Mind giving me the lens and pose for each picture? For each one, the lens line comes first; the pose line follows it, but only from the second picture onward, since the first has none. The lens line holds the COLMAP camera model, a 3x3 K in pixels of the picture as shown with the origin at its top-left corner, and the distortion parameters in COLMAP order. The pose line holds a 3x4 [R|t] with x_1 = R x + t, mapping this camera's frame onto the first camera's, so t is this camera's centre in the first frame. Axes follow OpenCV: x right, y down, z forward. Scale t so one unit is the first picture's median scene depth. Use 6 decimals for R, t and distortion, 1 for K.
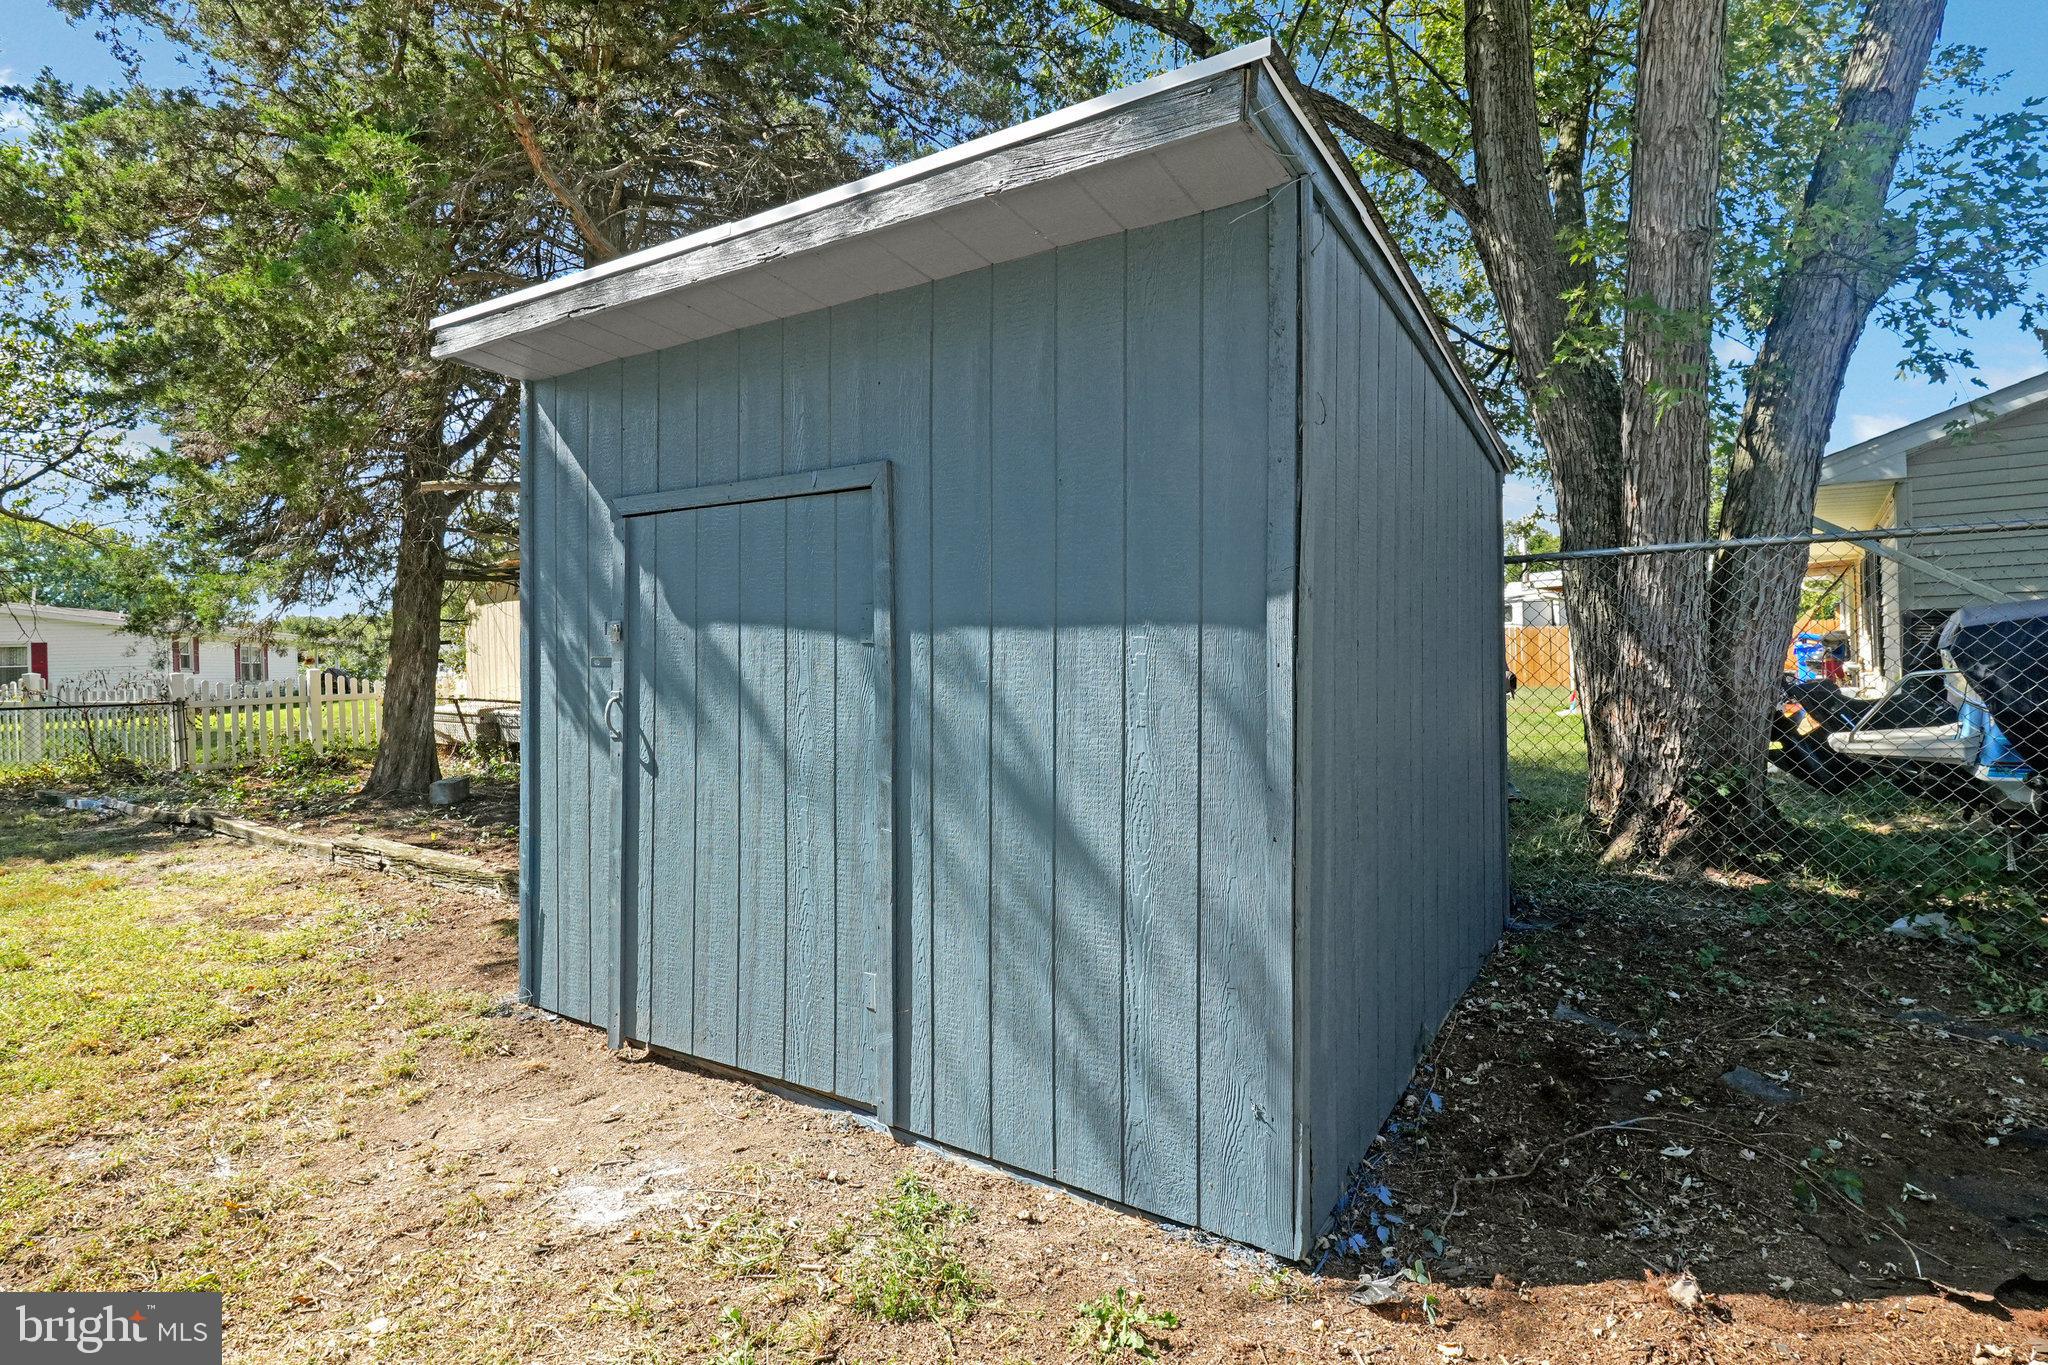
lens RADIAL K [[967.9, 0, 1029.6], [0, 967.9, 669.0], [0, 0, 1]] dist [-0.000471, -0.000076]
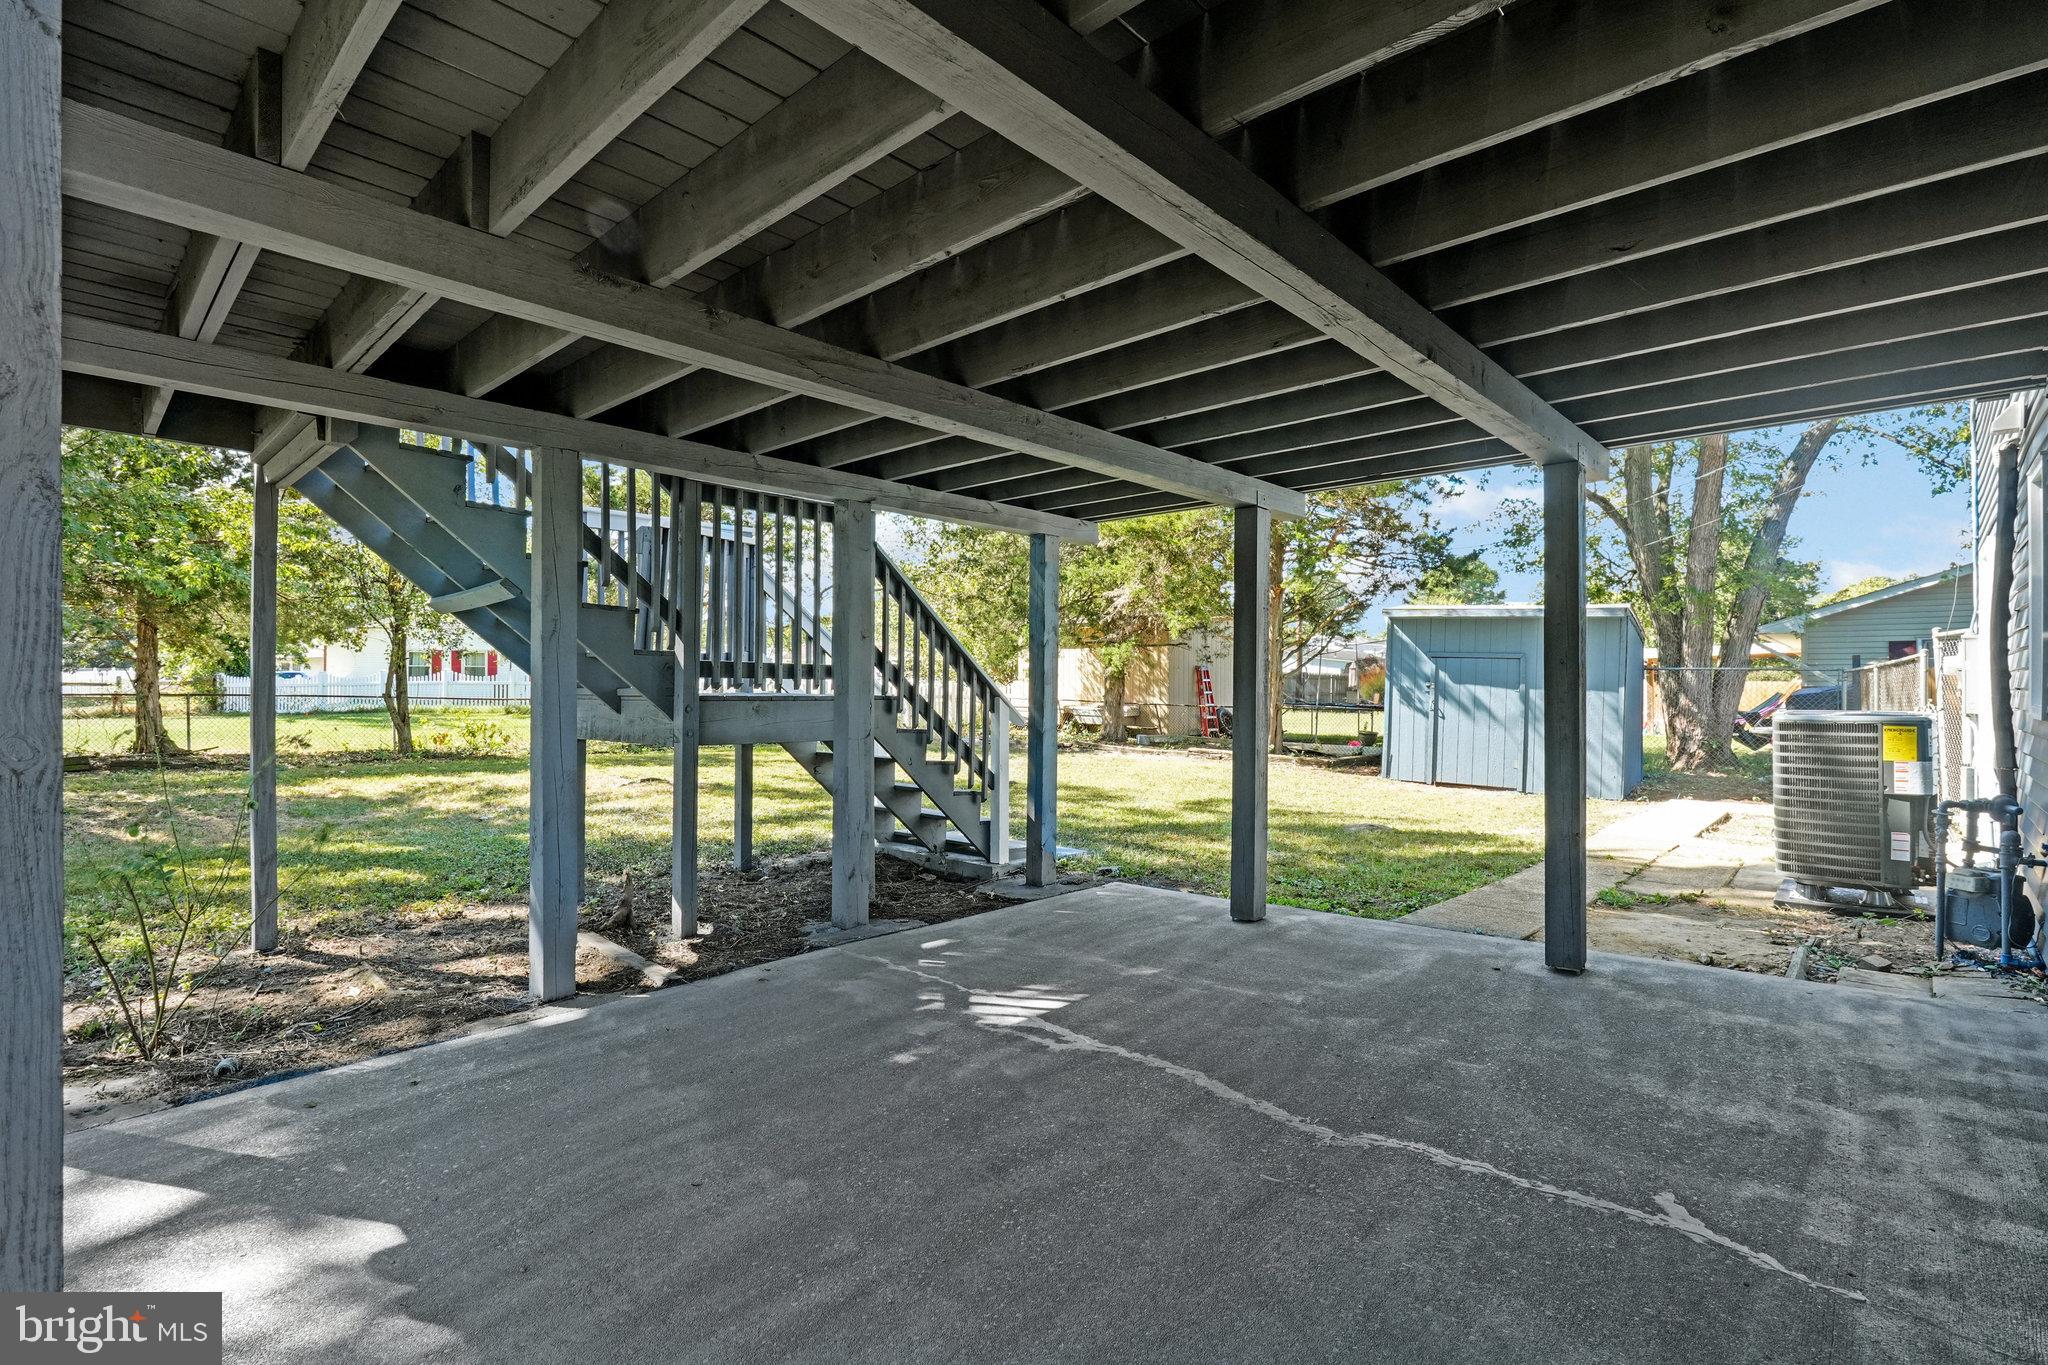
lens RADIAL K [[938.8, 0, 1024.0], [0, 938.8, 682.5], [0, 0, 1]] dist [0.001569, 0.000196]
pose [[0.997524, 0.039010, -0.058520, -1.286955], [-0.039784, 0.999135, -0.012118, 0.048014], [0.057997, 0.014416, 0.998213, -2.084585]]
